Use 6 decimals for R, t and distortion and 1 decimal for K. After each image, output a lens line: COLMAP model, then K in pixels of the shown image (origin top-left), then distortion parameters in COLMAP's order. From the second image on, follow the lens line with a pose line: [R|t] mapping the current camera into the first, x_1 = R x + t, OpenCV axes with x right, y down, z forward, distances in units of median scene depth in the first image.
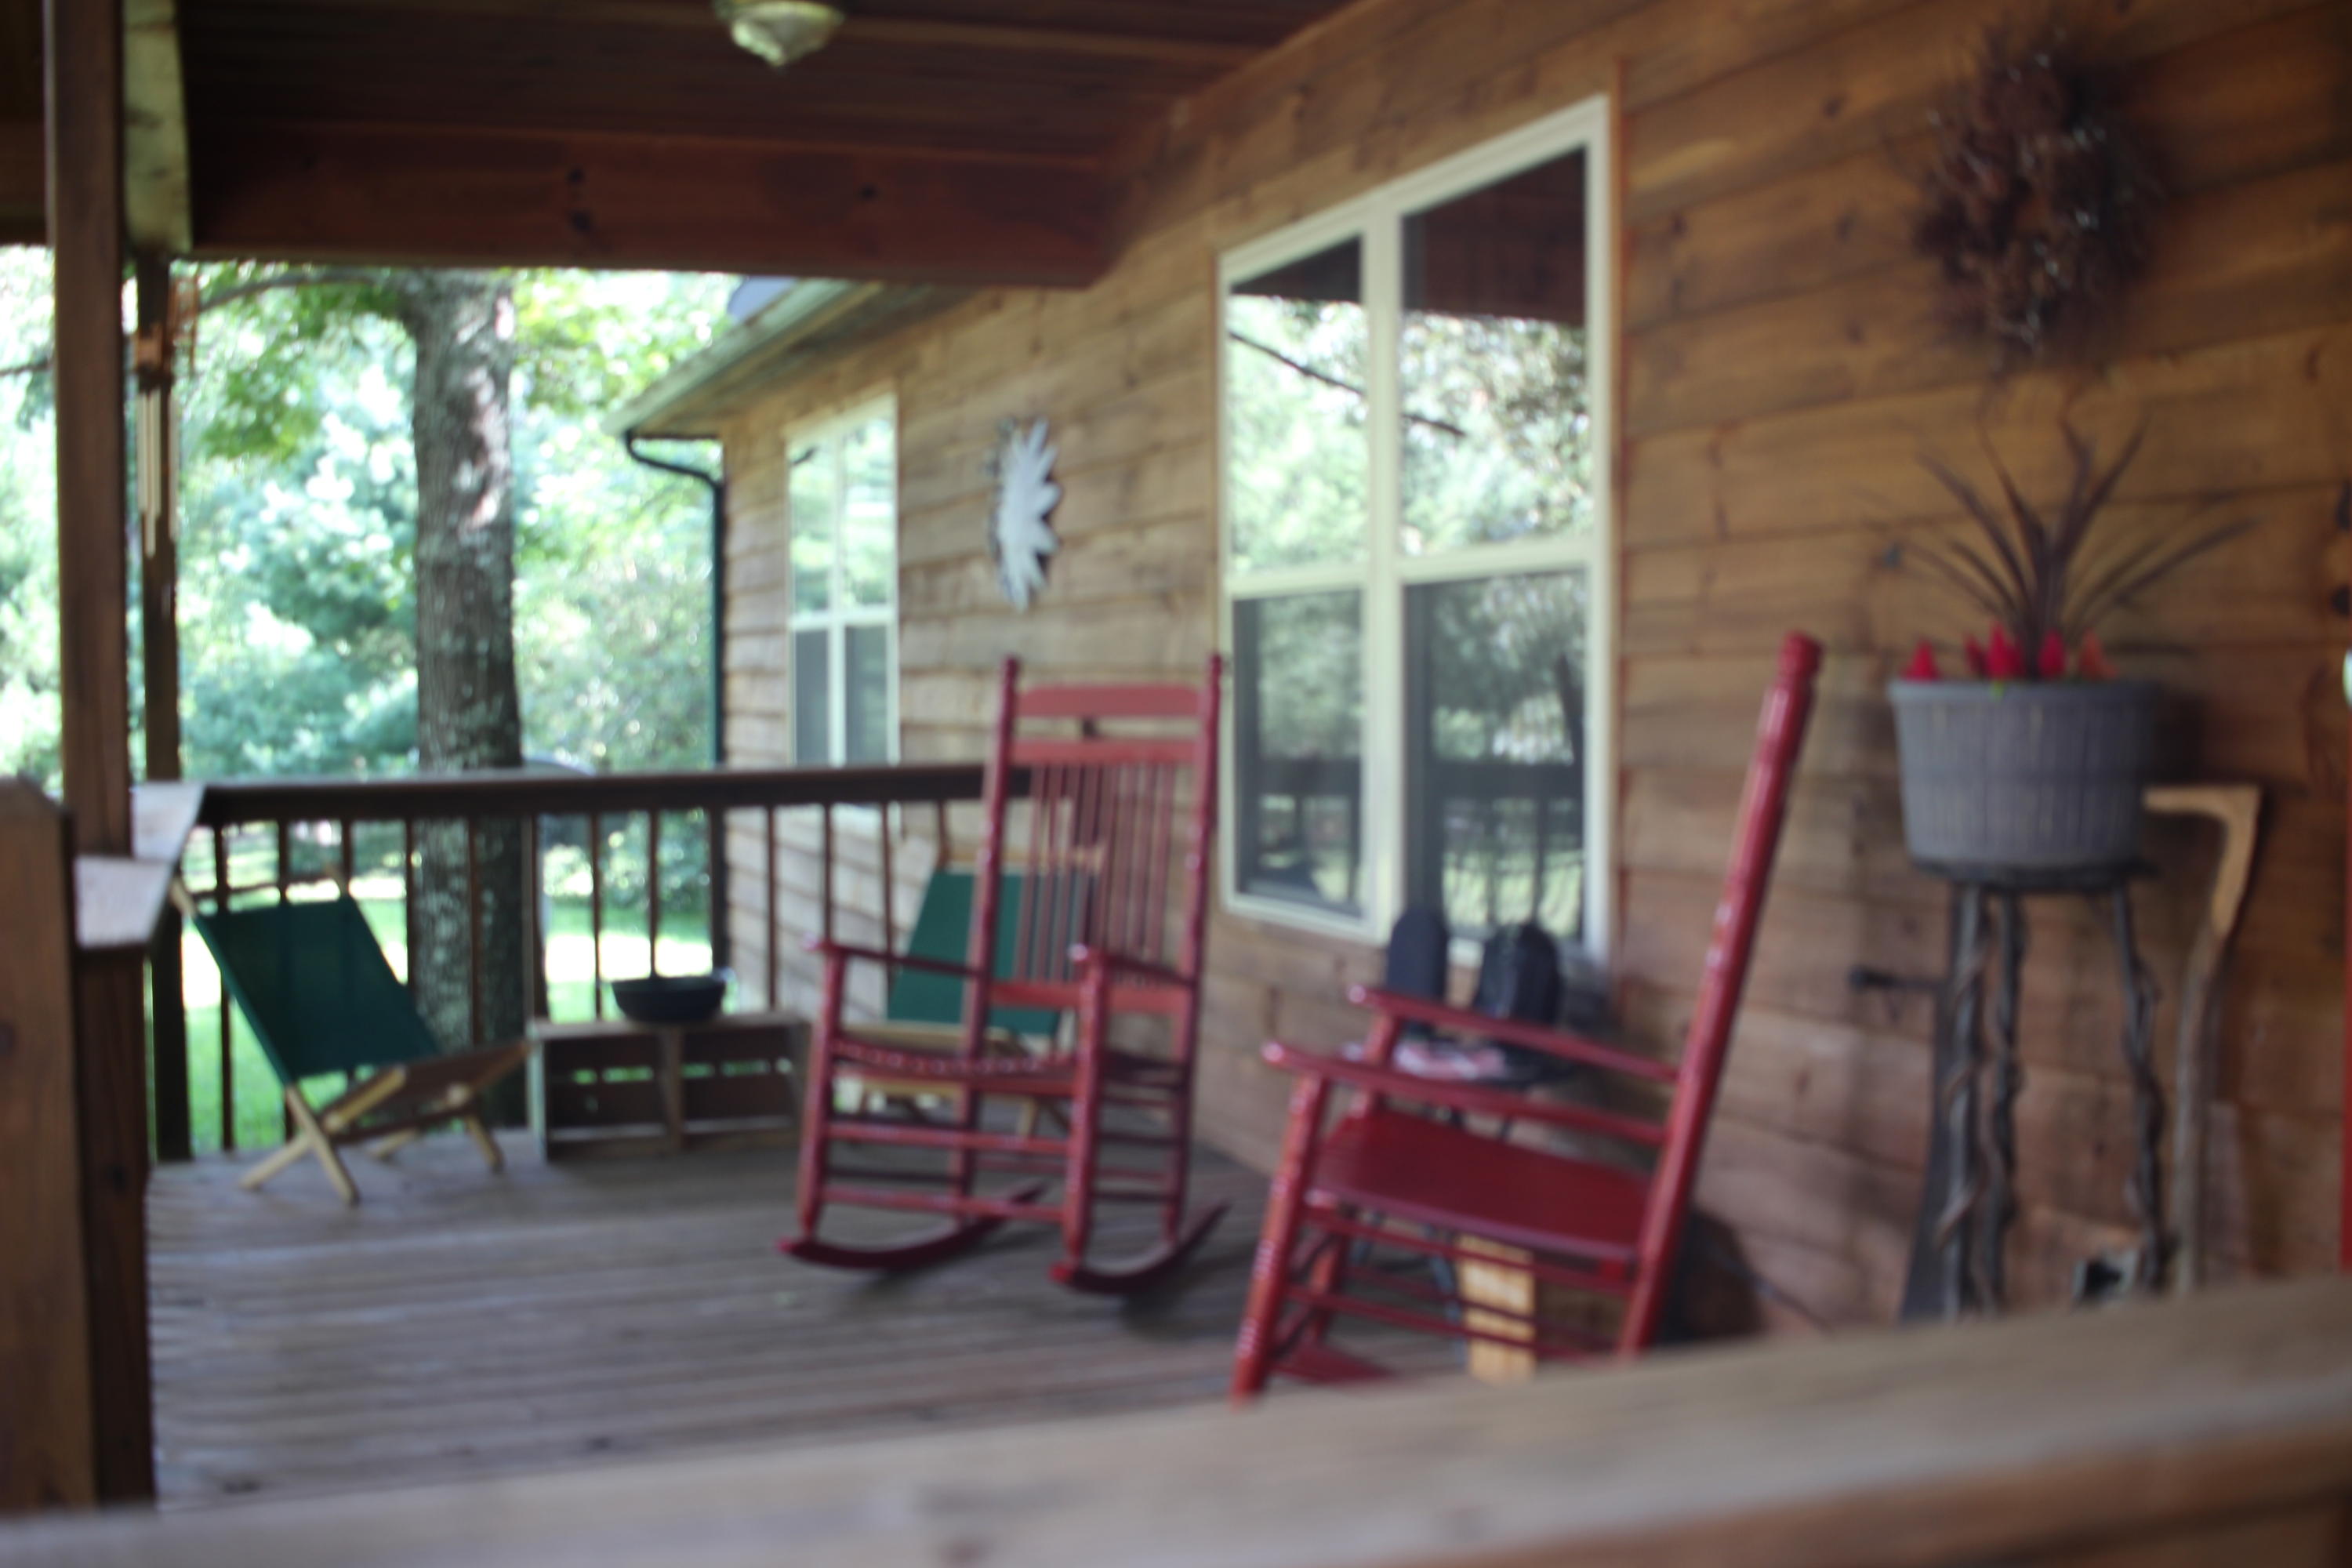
lens RADIAL K [[2595.2, 0, 1176.0], [0, 2595.2, 784.0], [0, 0, 1]] dist [-0.122585, 0.122098]
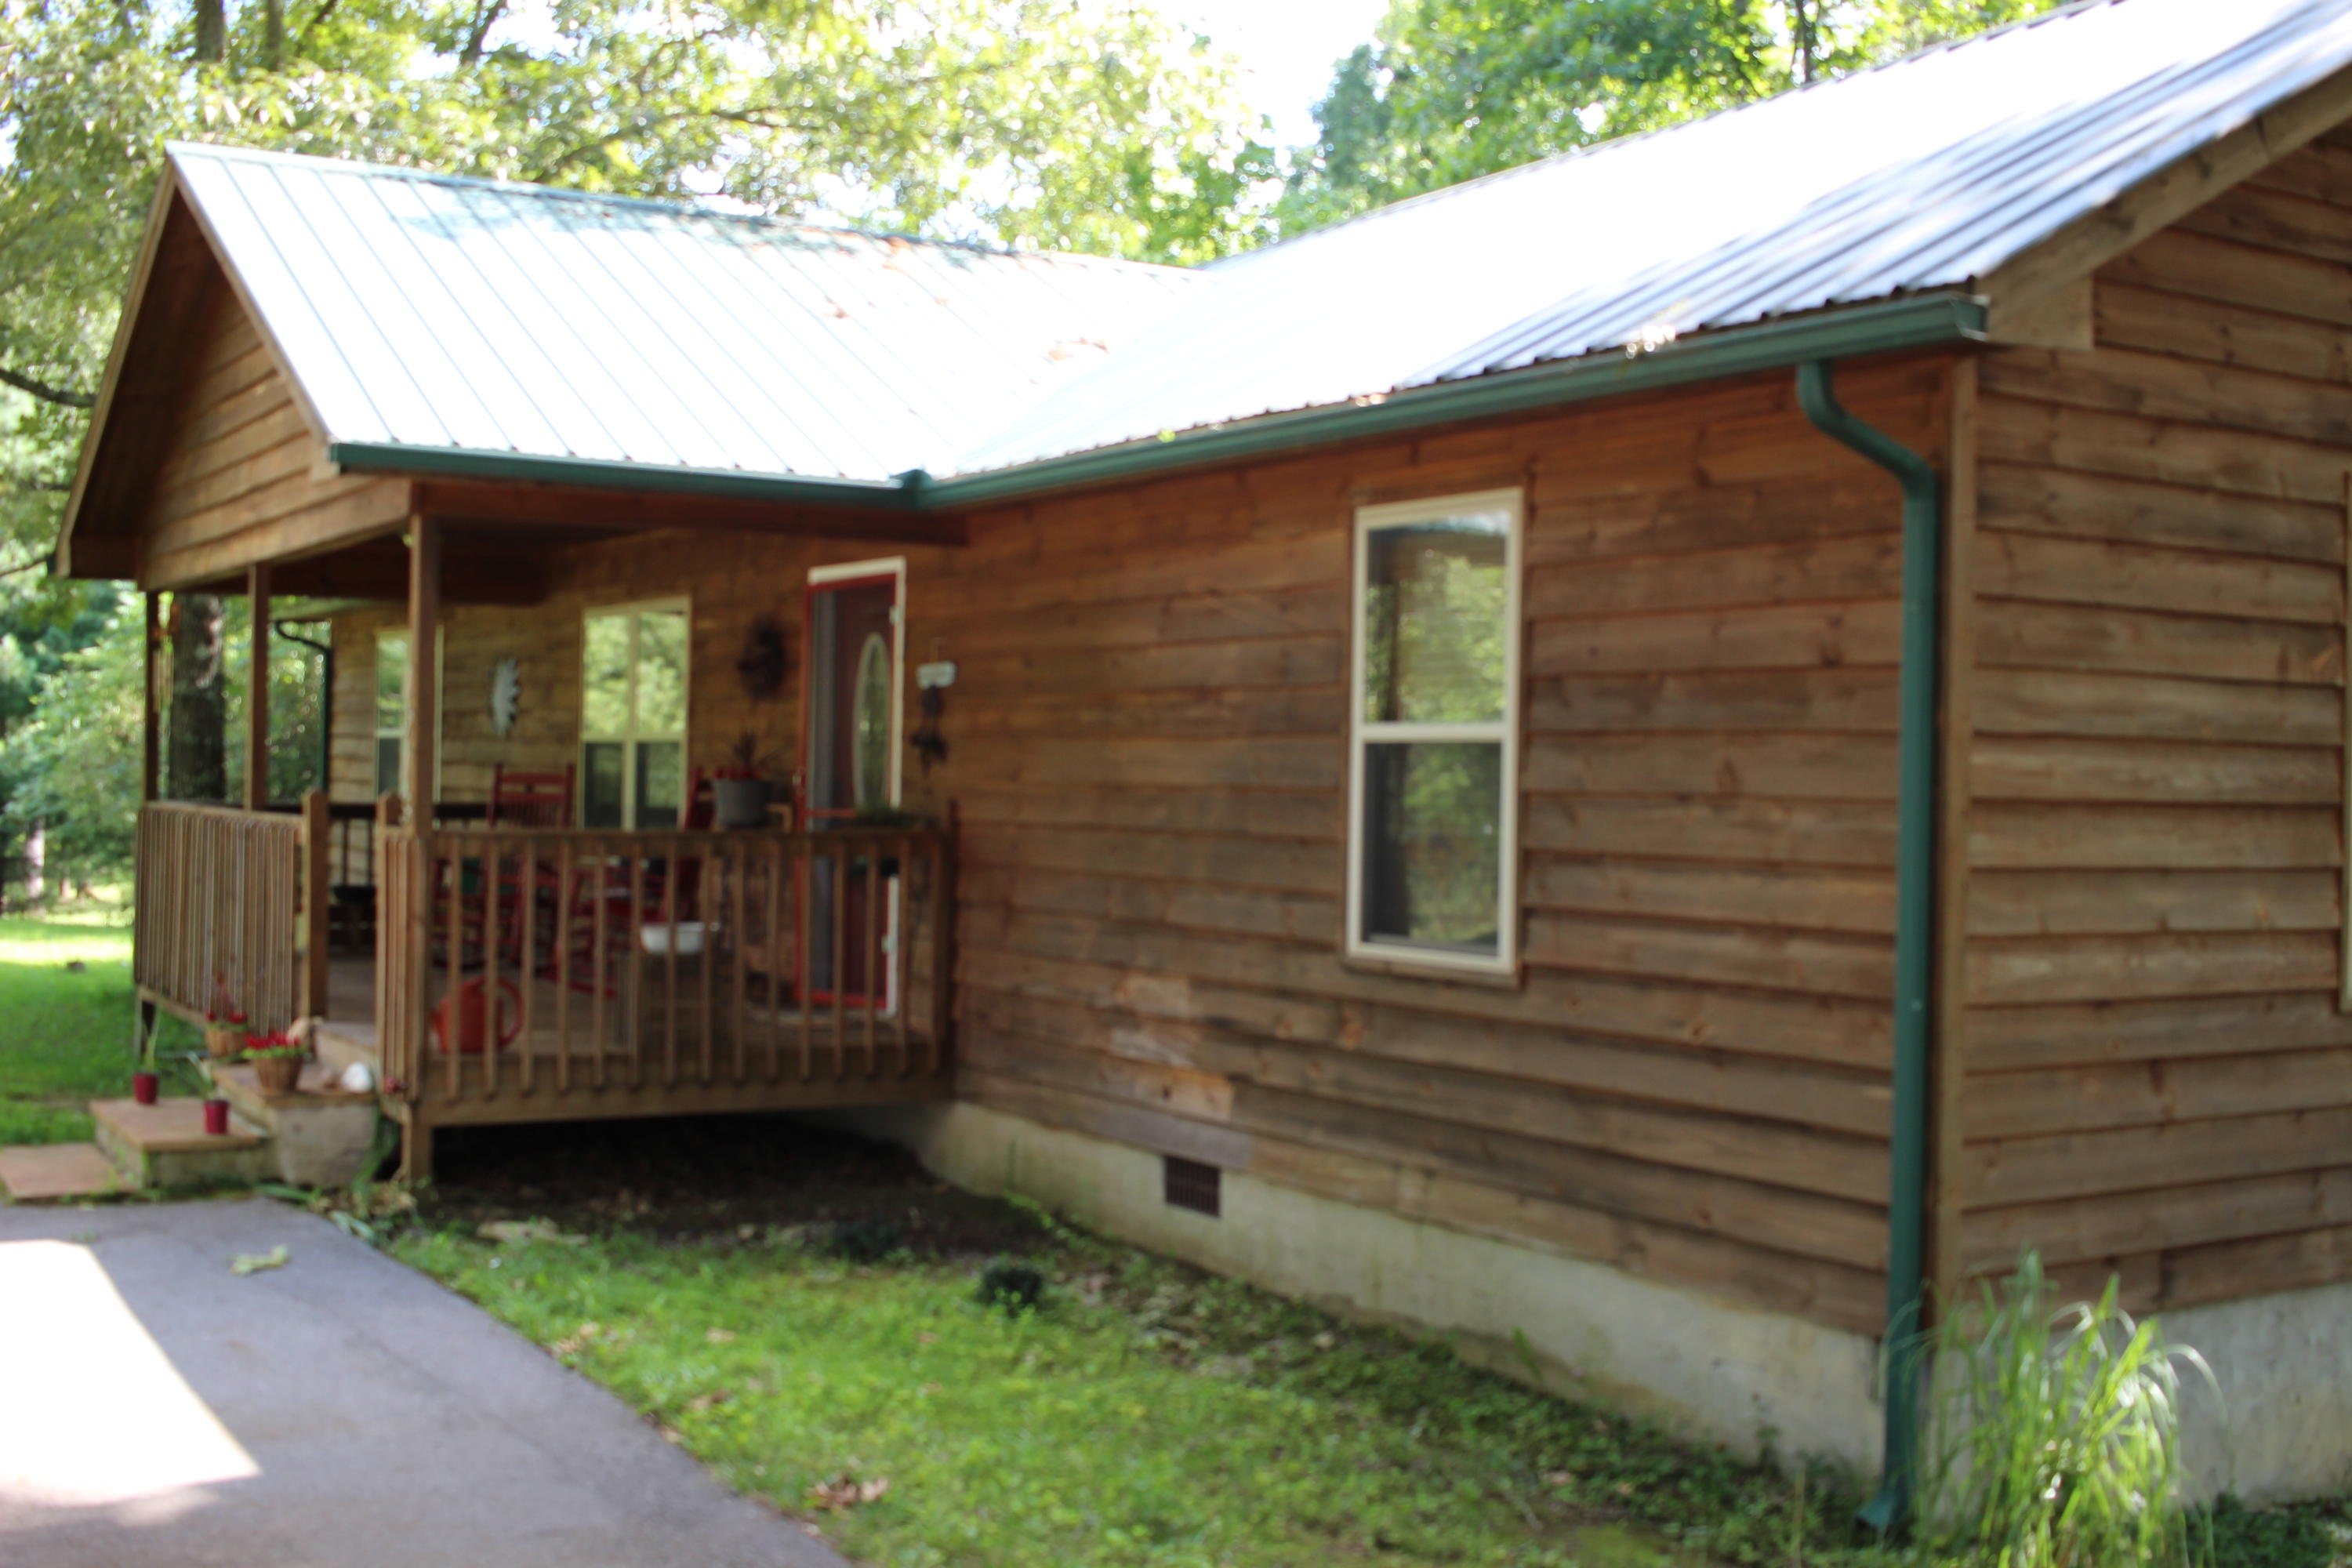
lens RADIAL K [[2595.2, 0, 1176.0], [0, 2595.2, 784.0], [0, 0, 1]] dist [-0.122585, 0.122098]
pose [[0.978807, 0.022780, 0.203513, 0.060475], [-0.016393, 0.999320, -0.033014, 0.038492], [-0.204127, 0.028978, 0.978515, -1.332911]]
